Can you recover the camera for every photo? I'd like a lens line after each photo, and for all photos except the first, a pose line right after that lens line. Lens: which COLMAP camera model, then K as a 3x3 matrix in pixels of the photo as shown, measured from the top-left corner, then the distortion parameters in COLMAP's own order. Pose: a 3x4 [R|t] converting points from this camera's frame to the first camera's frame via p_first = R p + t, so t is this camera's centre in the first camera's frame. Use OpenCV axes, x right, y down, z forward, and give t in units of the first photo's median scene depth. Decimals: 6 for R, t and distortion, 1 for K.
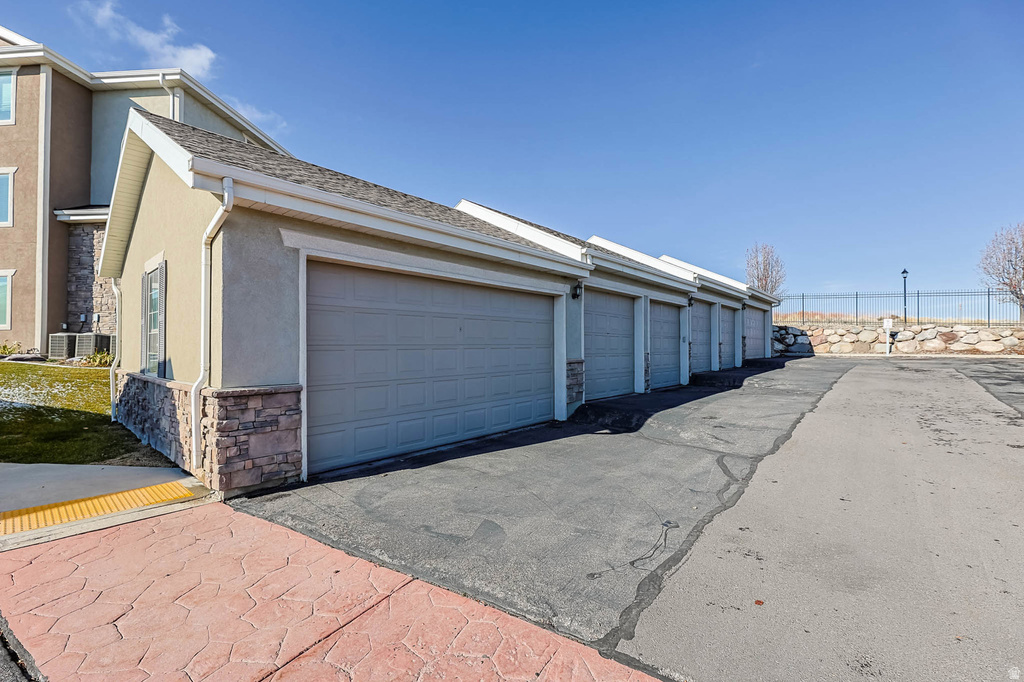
lens RADIAL K [[422.2, 0, 506.8], [0, 422.2, 333.0], [0, 0, 1]] dist [-0.000559, -0.000309]
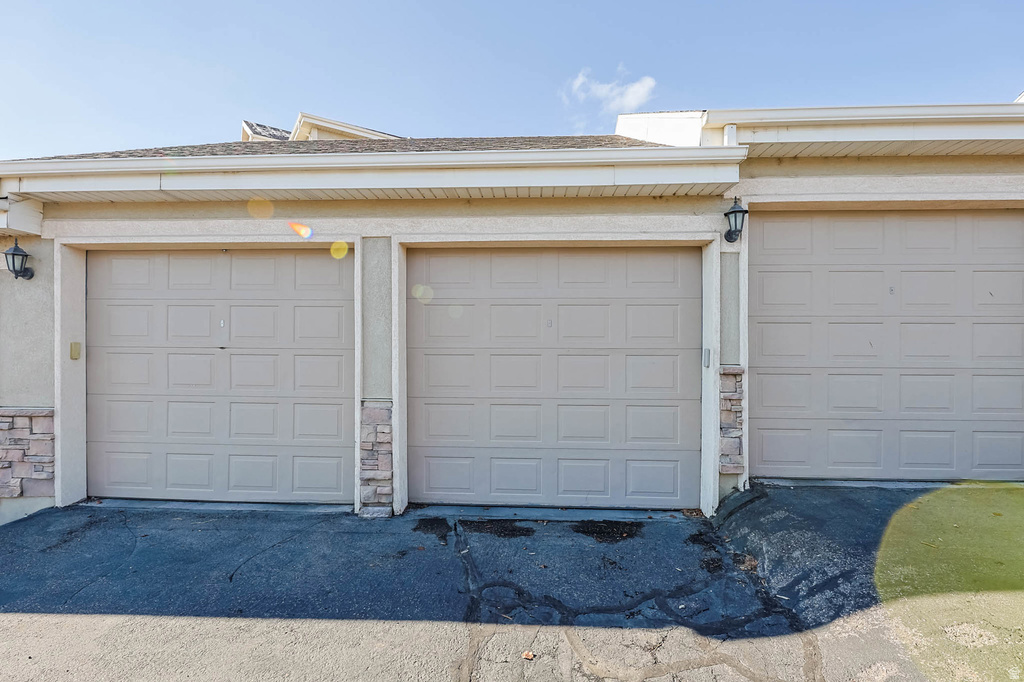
lens RADIAL K [[422.2, 0, 506.8], [0, 422.2, 333.0], [0, 0, 1]] dist [-0.000559, -0.000309]
pose [[0.595282, 0.010366, -0.803450, 0.387150], [0.011395, 0.999707, 0.021340, -0.003051], [0.803436, -0.021859, 0.594990, 0.598951]]
